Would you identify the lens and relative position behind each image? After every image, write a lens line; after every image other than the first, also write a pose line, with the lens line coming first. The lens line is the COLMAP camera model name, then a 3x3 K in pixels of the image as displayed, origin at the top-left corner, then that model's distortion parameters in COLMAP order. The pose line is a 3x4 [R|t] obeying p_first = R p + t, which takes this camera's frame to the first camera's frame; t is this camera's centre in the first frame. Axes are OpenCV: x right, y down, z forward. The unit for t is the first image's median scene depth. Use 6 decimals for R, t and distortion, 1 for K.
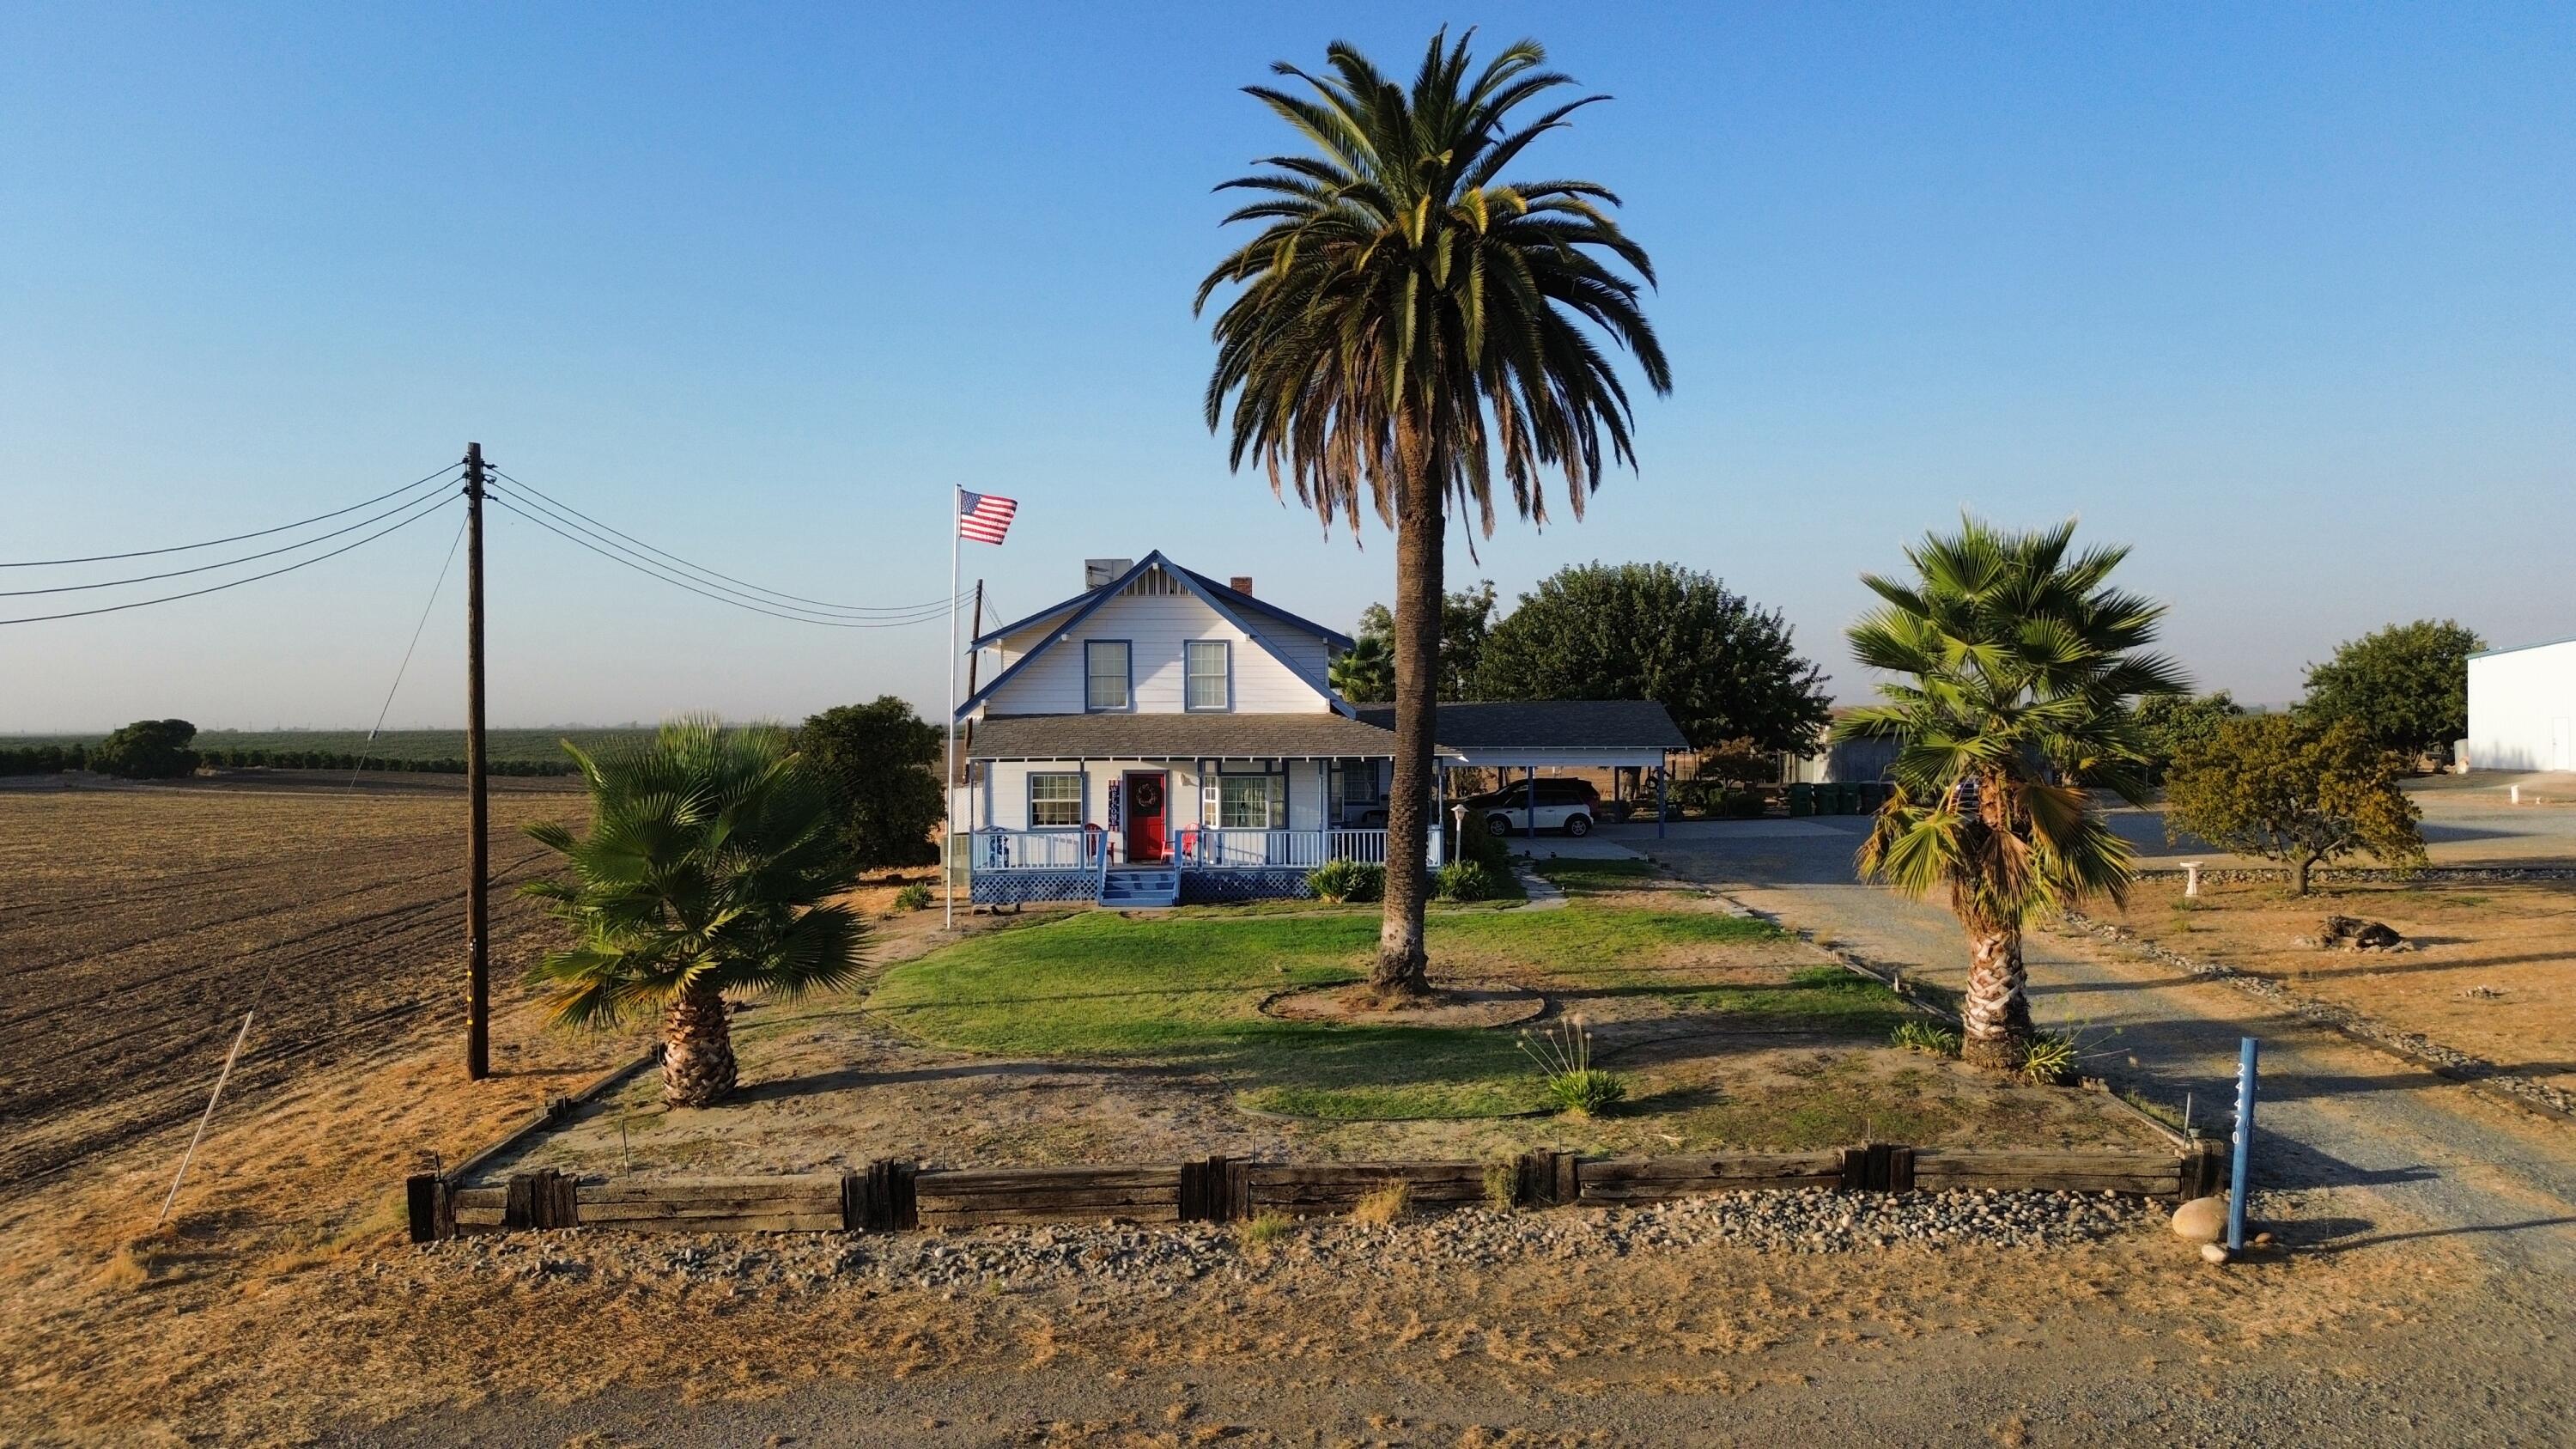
lens RADIAL K [[1833.6, 0, 1288.0], [0, 1833.6, 724.5], [0, 0, 1]] dist [0.061319, -0.064647]
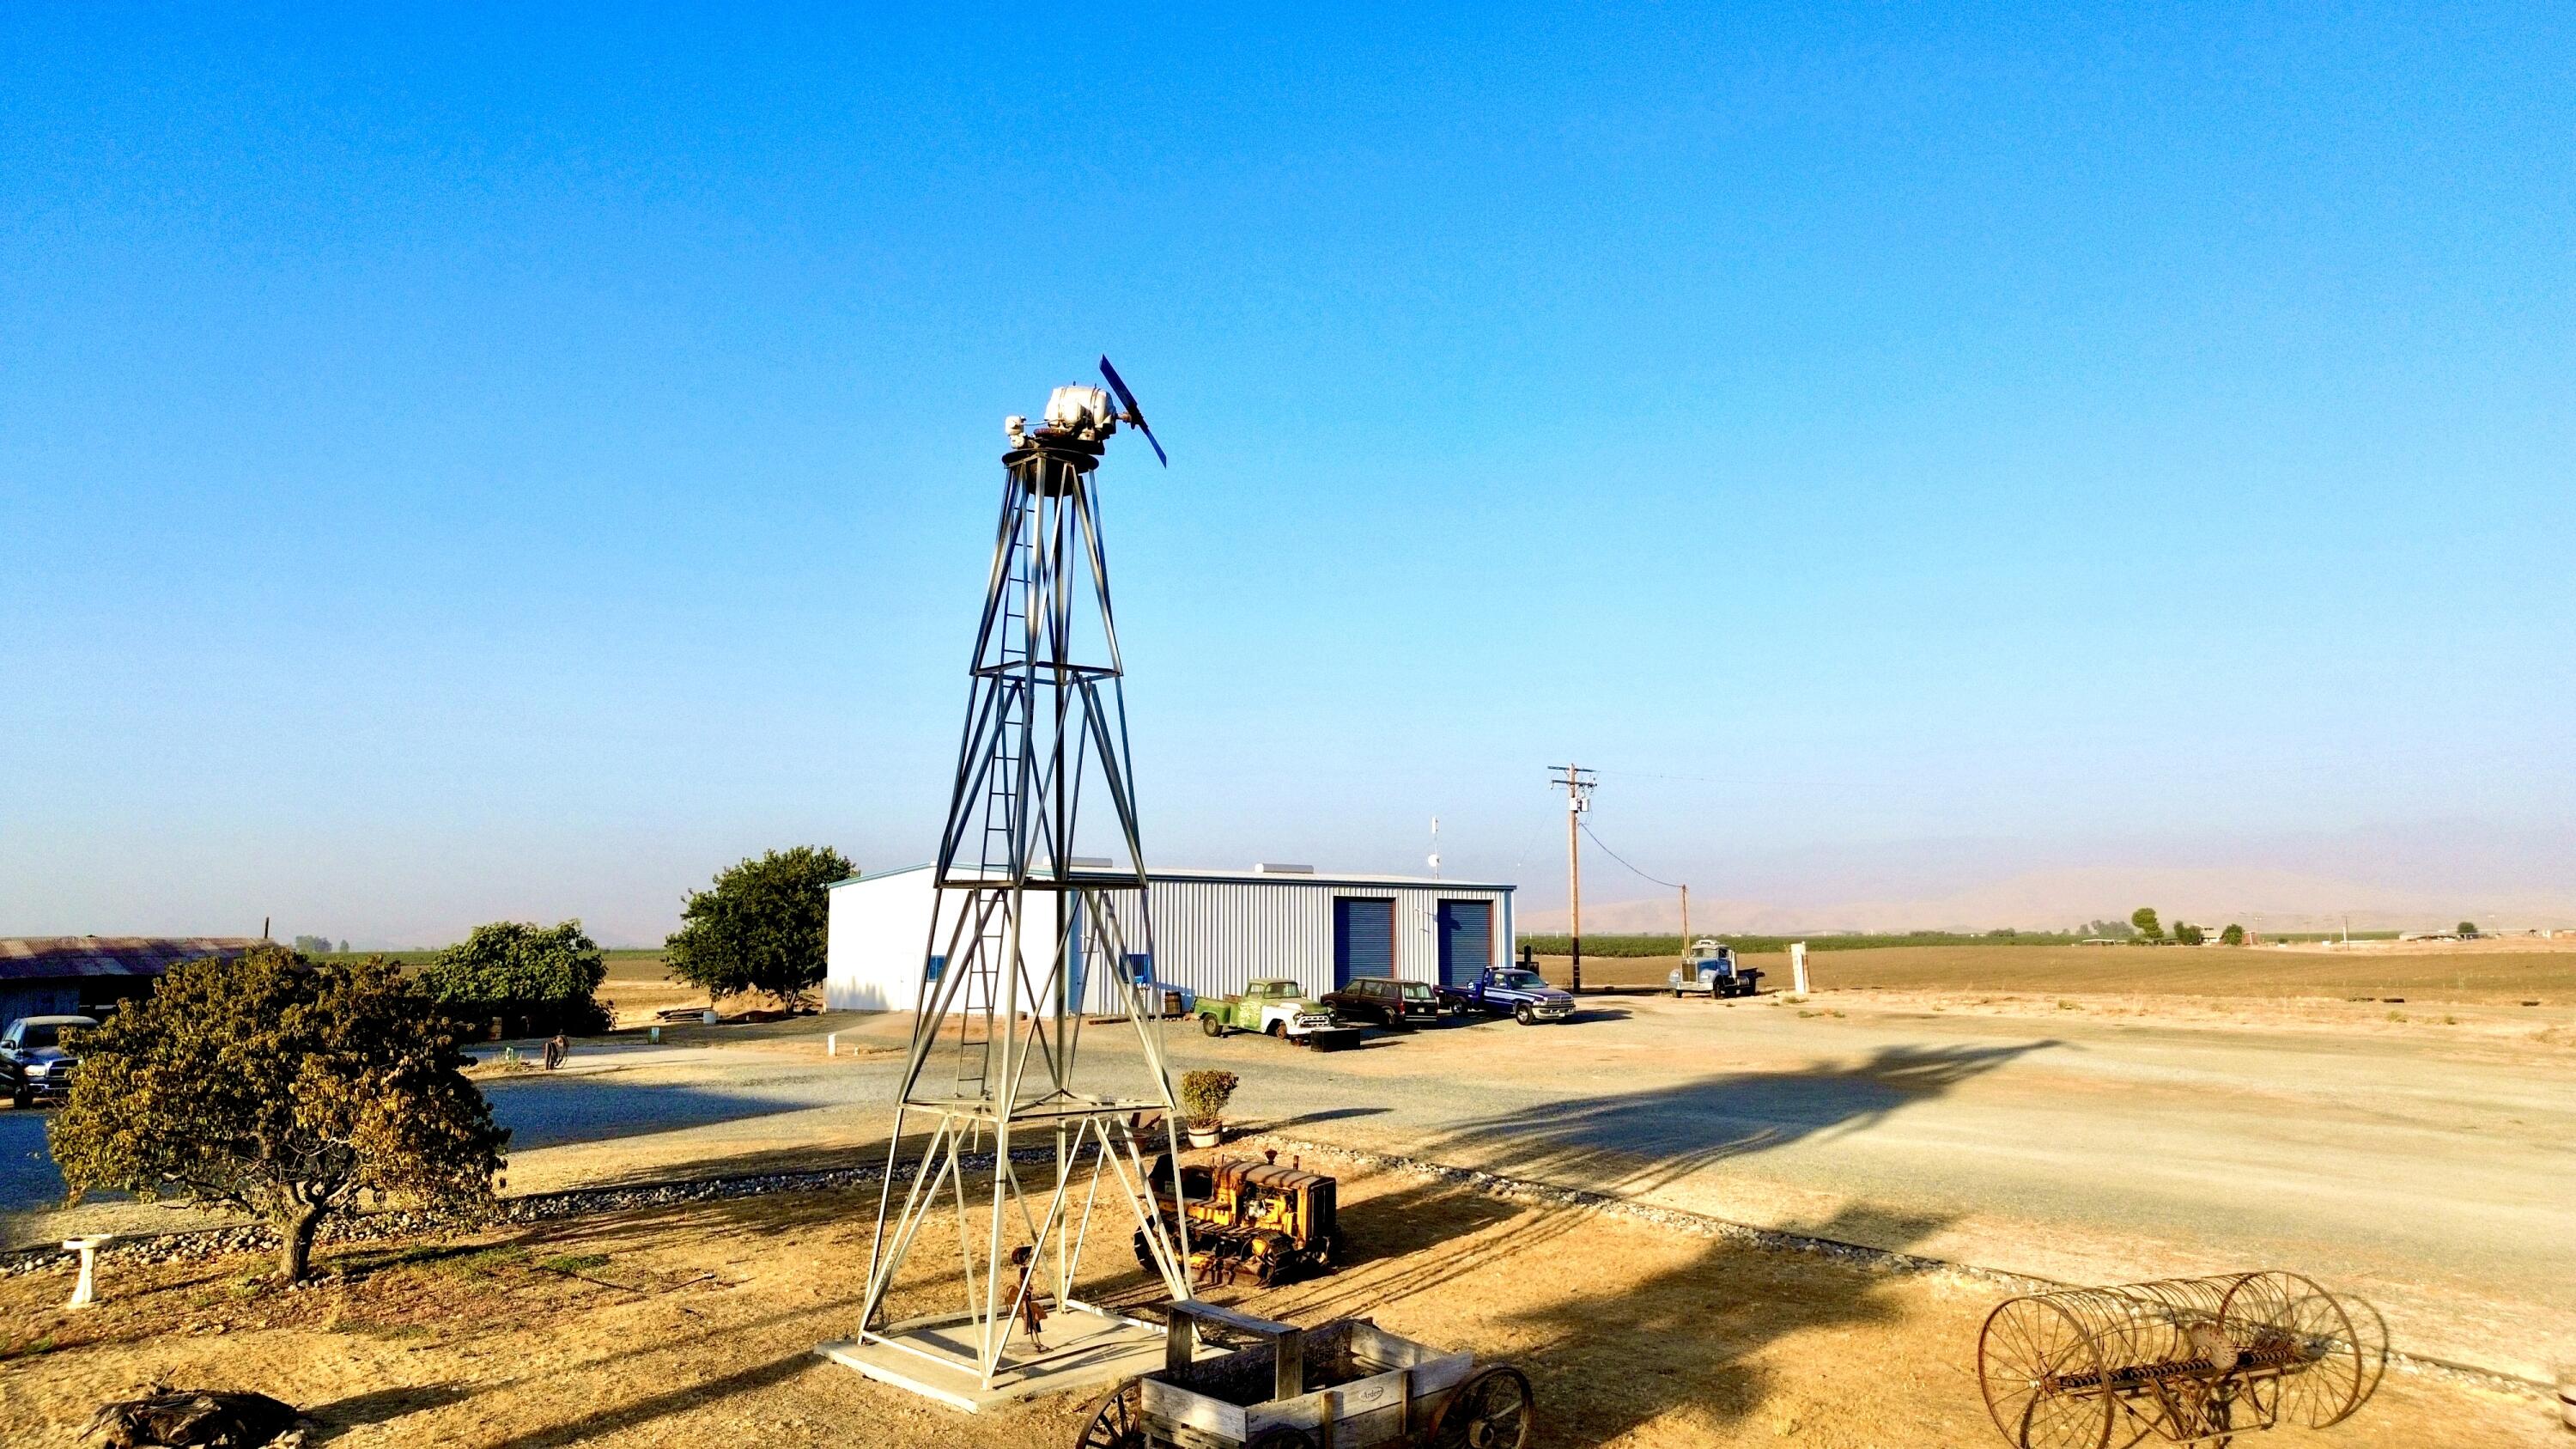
lens RADIAL K [[1833.6, 0, 1288.0], [0, 1833.6, 724.5], [0, 0, 1]] dist [0.061319, -0.064647]
pose [[0.728858, 0.085250, 0.679337, 0.162088], [0.001004, 0.992084, -0.125574, -0.000991], [-0.684664, 0.092207, 0.723003, 0.168051]]
